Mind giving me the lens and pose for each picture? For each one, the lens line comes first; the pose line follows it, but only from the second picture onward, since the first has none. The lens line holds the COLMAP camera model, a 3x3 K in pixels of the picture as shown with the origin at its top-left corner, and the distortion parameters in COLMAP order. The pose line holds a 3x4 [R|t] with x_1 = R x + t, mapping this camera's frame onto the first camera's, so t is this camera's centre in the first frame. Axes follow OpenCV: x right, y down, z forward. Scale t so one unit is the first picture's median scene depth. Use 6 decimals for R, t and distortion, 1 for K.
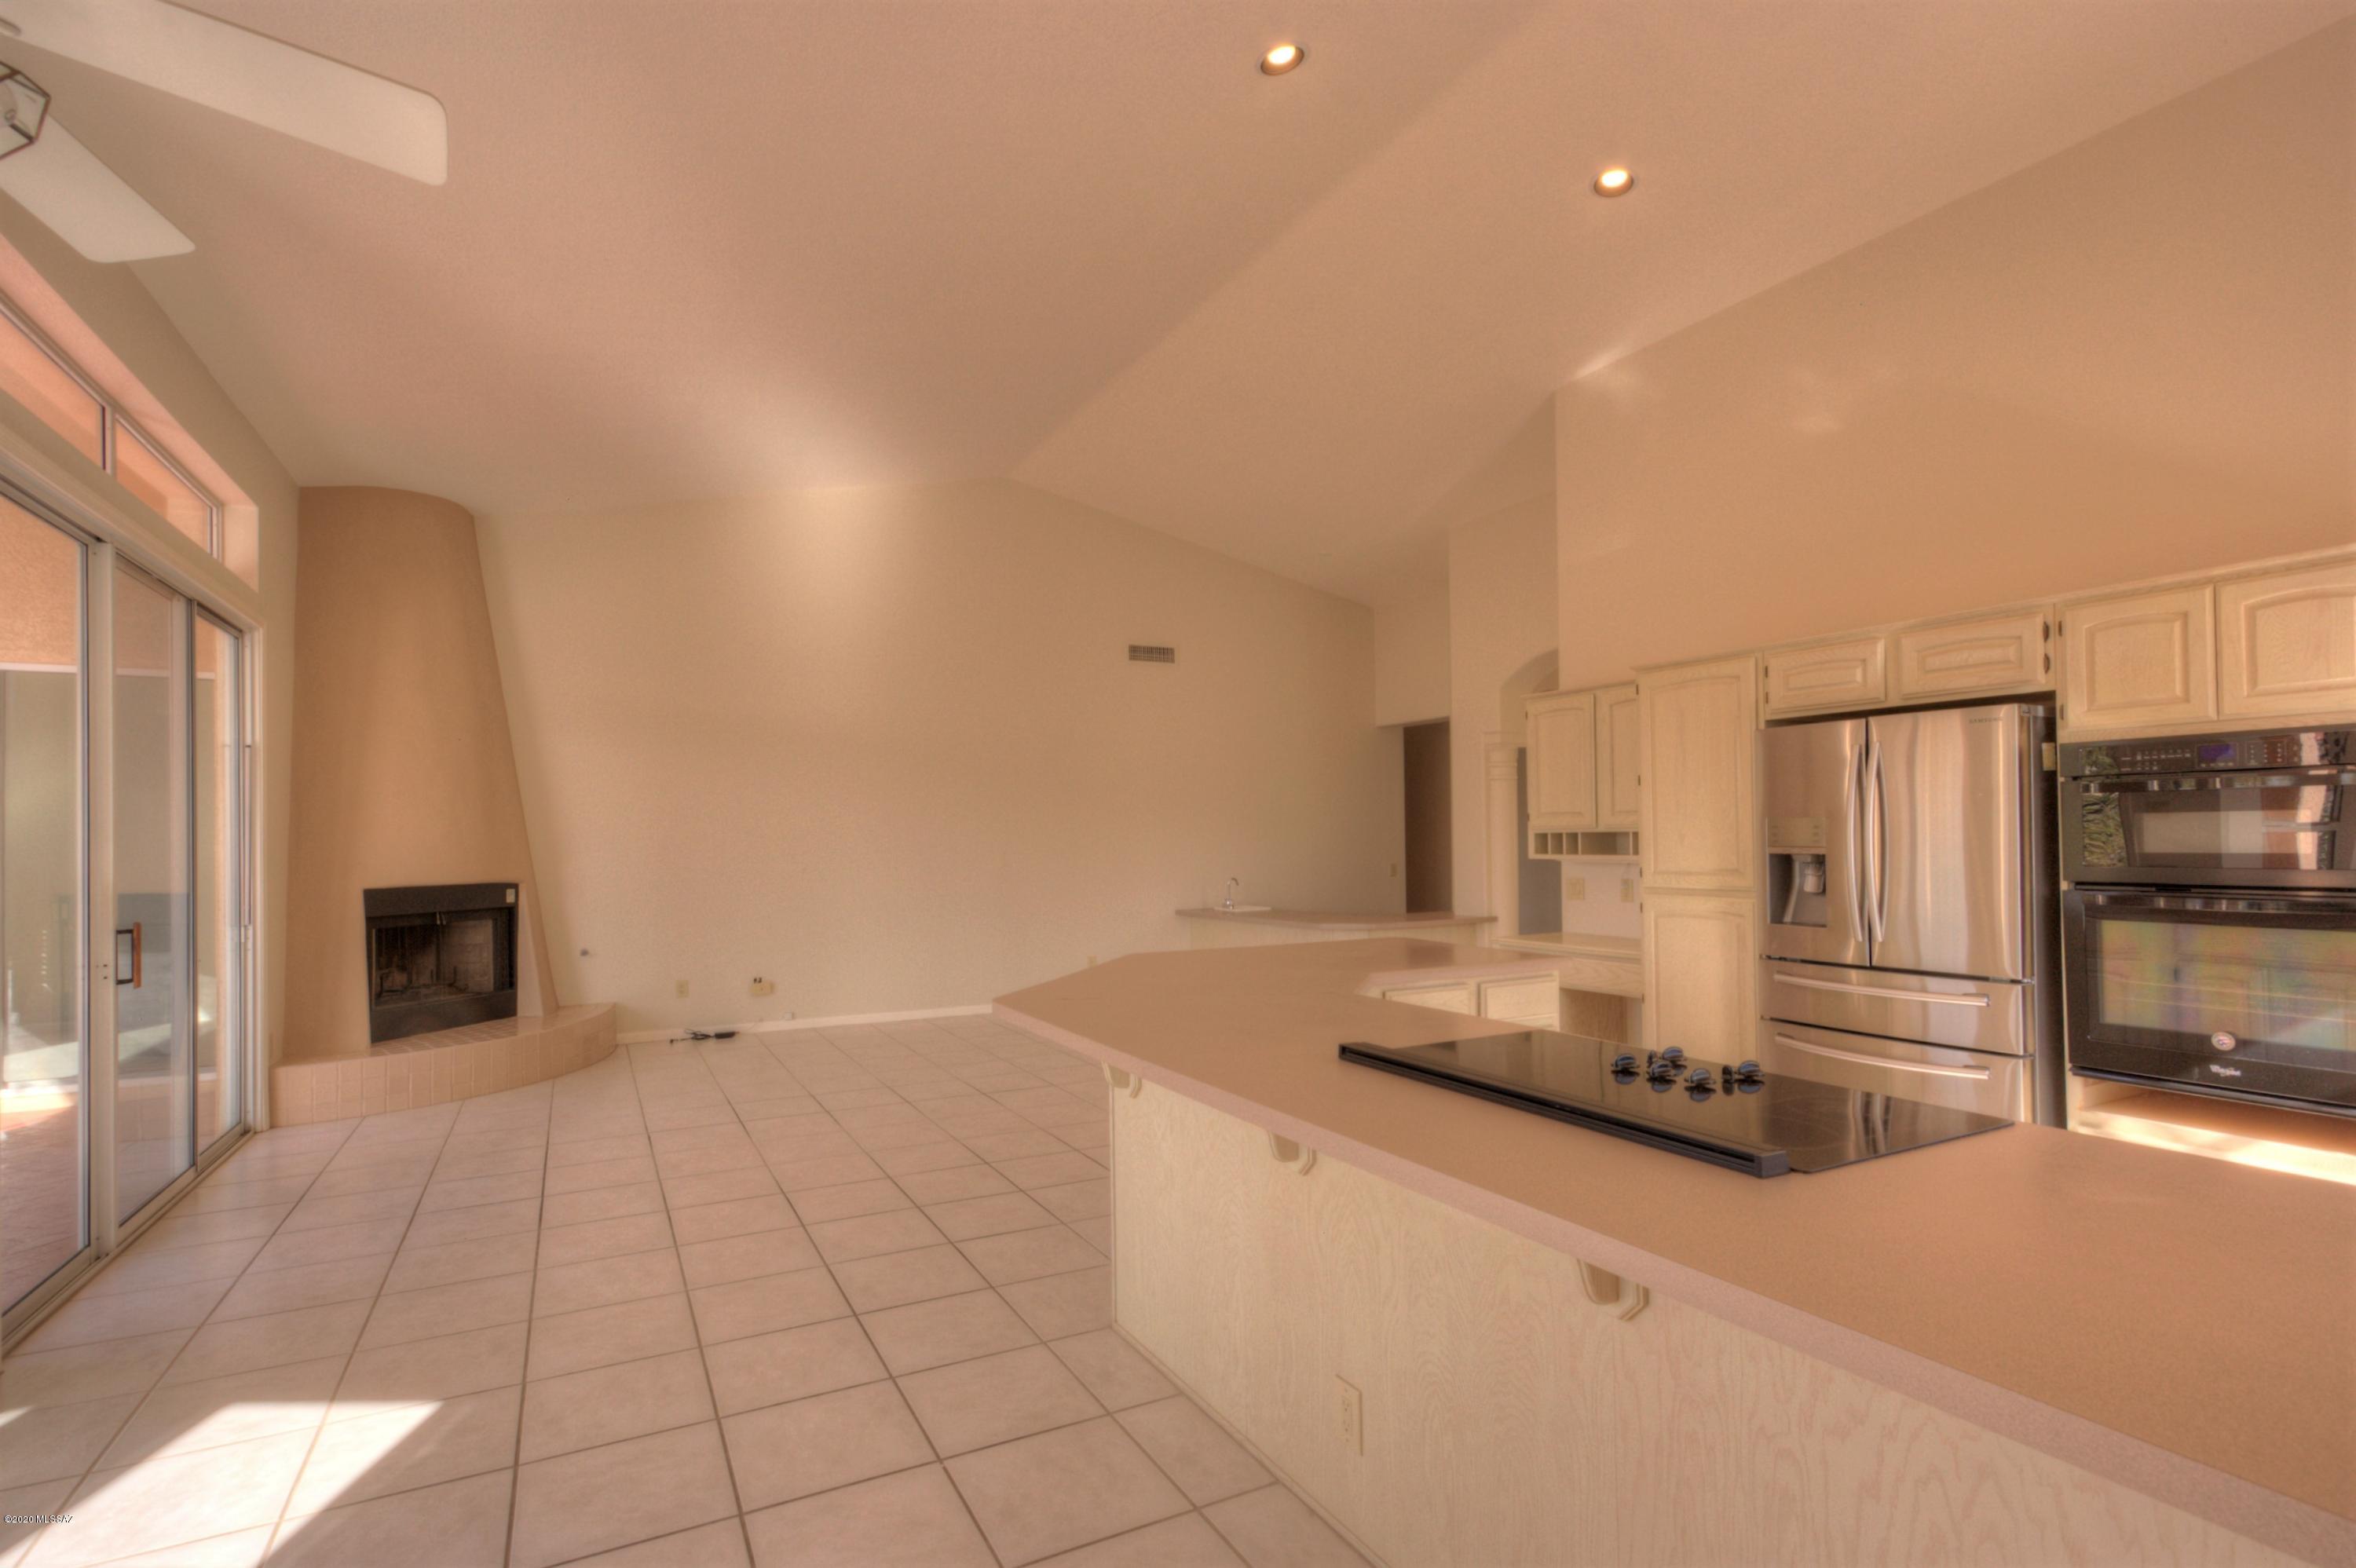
lens RADIAL K [[1122.7, 0, 1177.8], [0, 1122.7, 832.9], [0, 0, 1]] dist [0.010810, 0.000452]
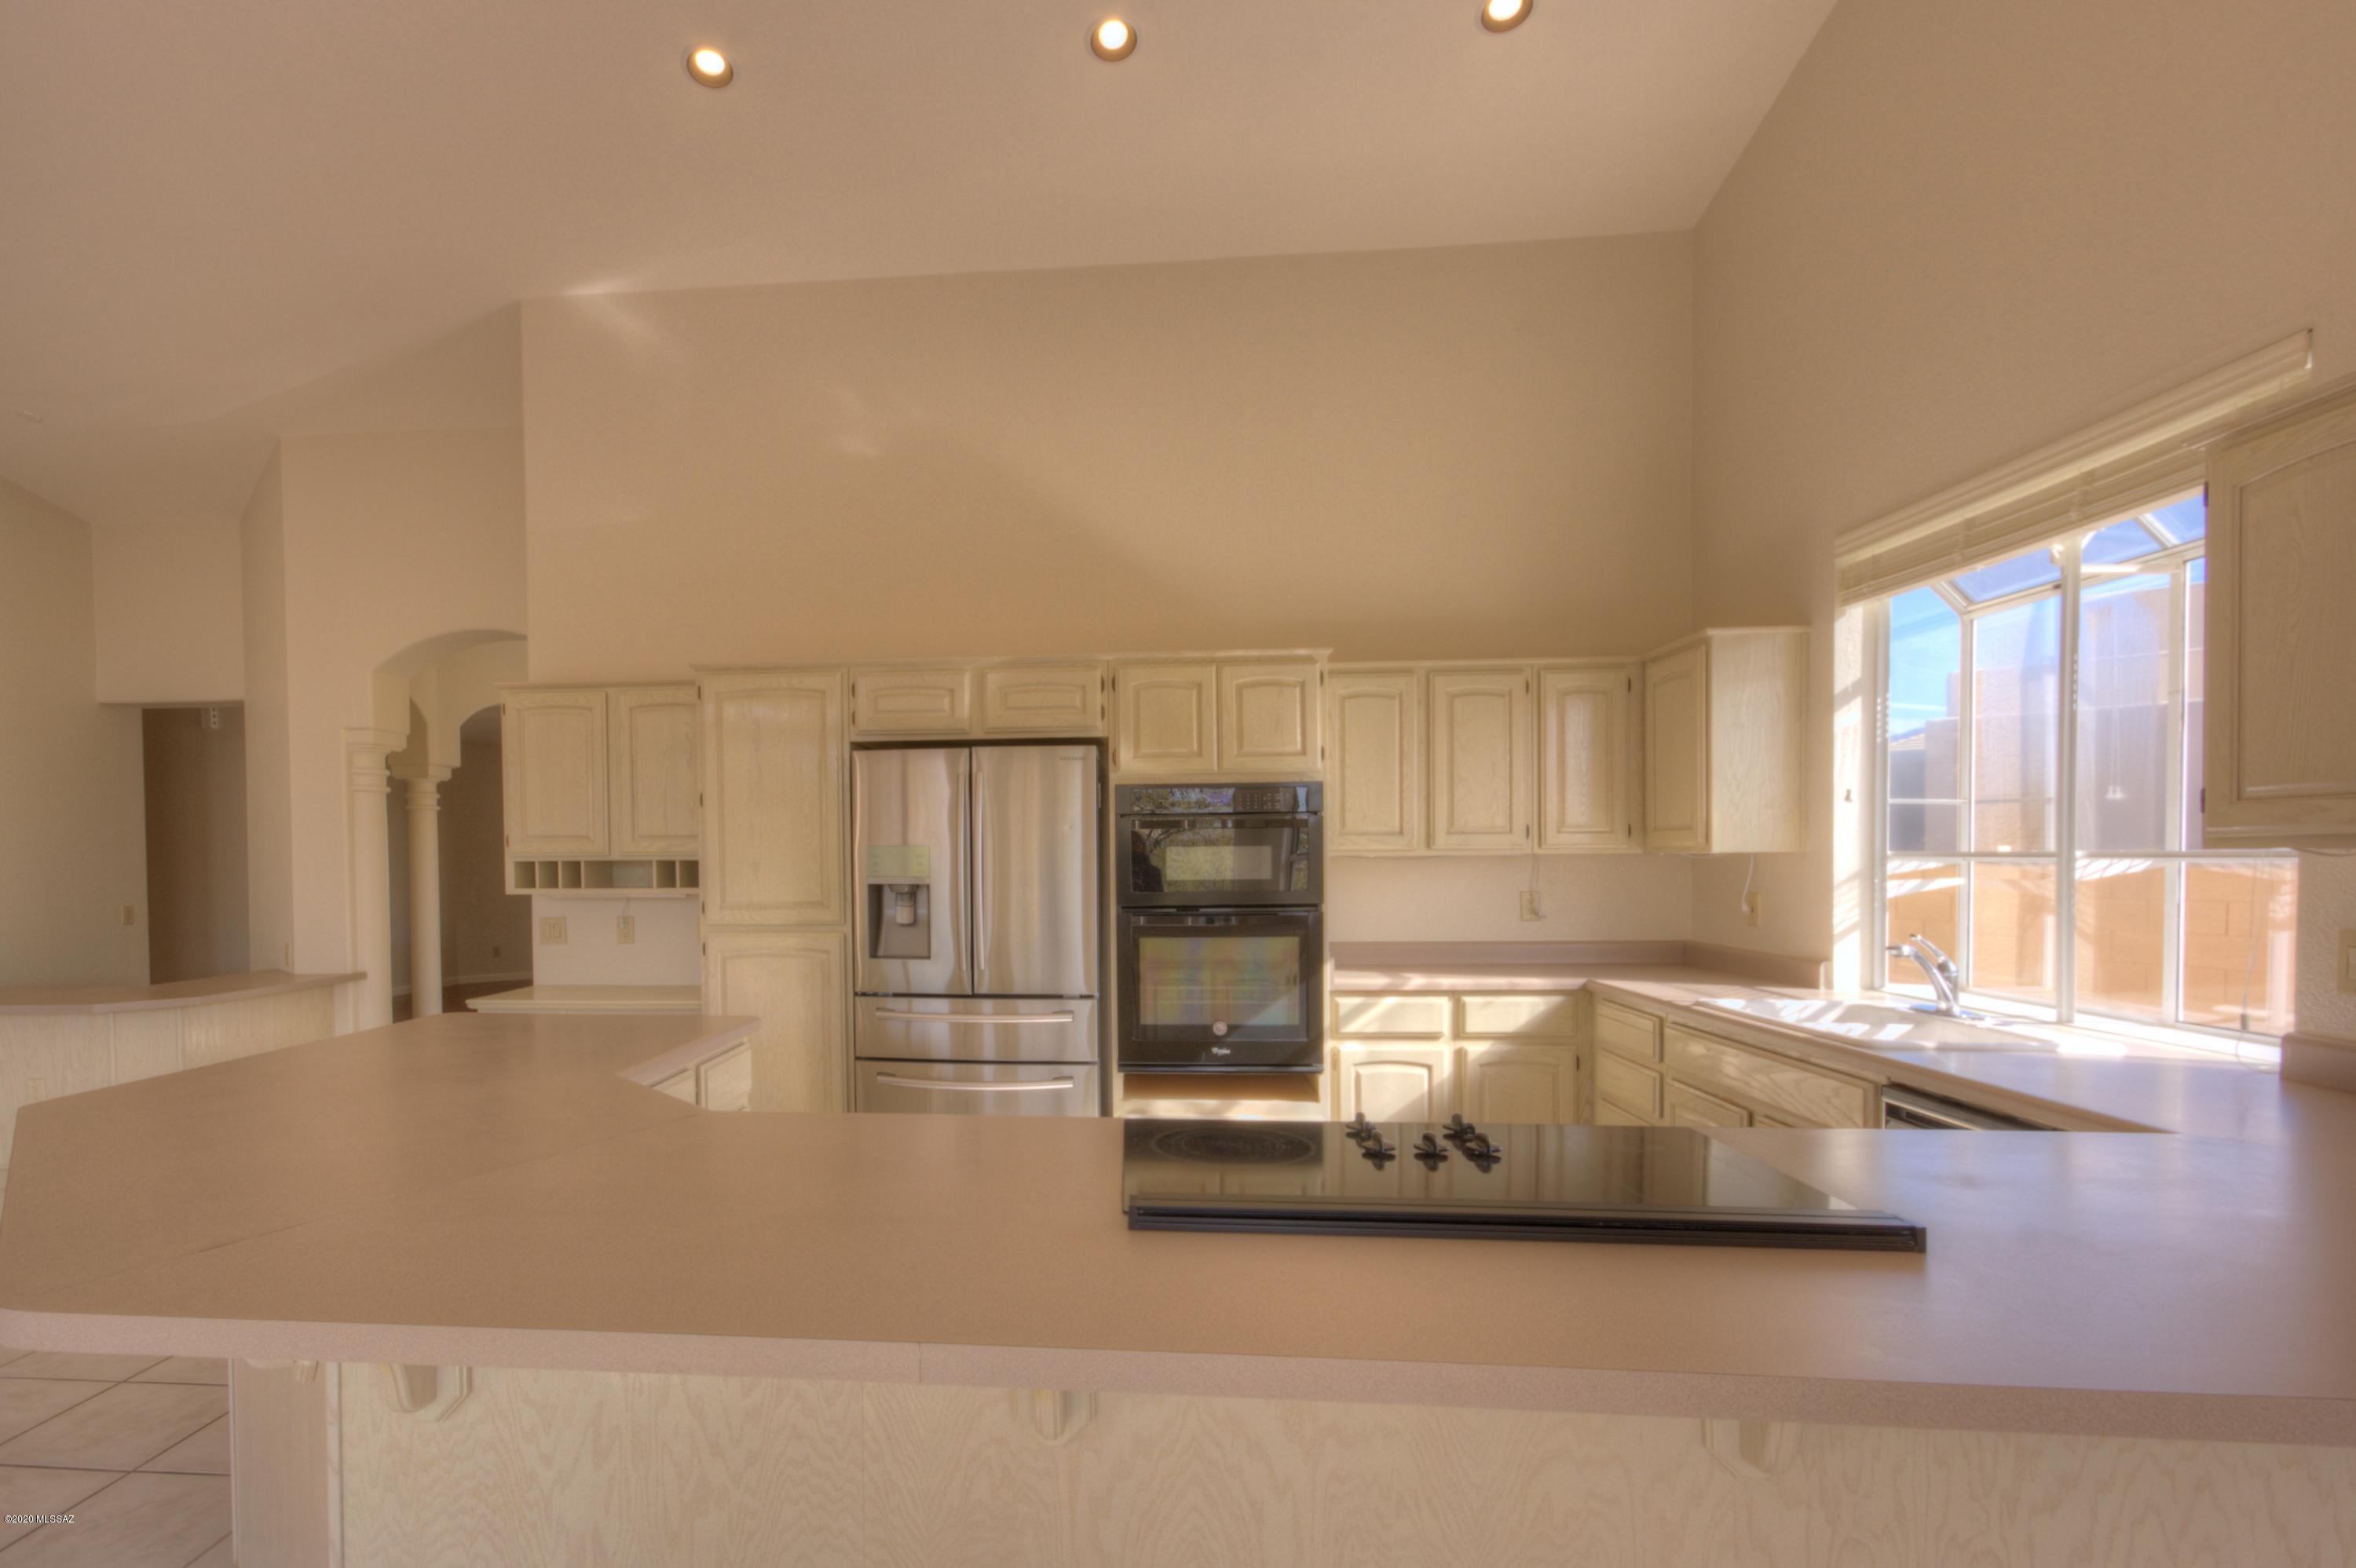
lens RADIAL K [[1170.3, 0, 1178.2], [0, 1170.3, 869.3], [0, 0, 1]] dist [0.000217, 0.000629]
pose [[0.563136, -0.001951, 0.826362, -0.147640], [-0.002192, 0.999990, 0.003854, 0.002132], [-0.826362, -0.003982, 0.563126, 0.256973]]
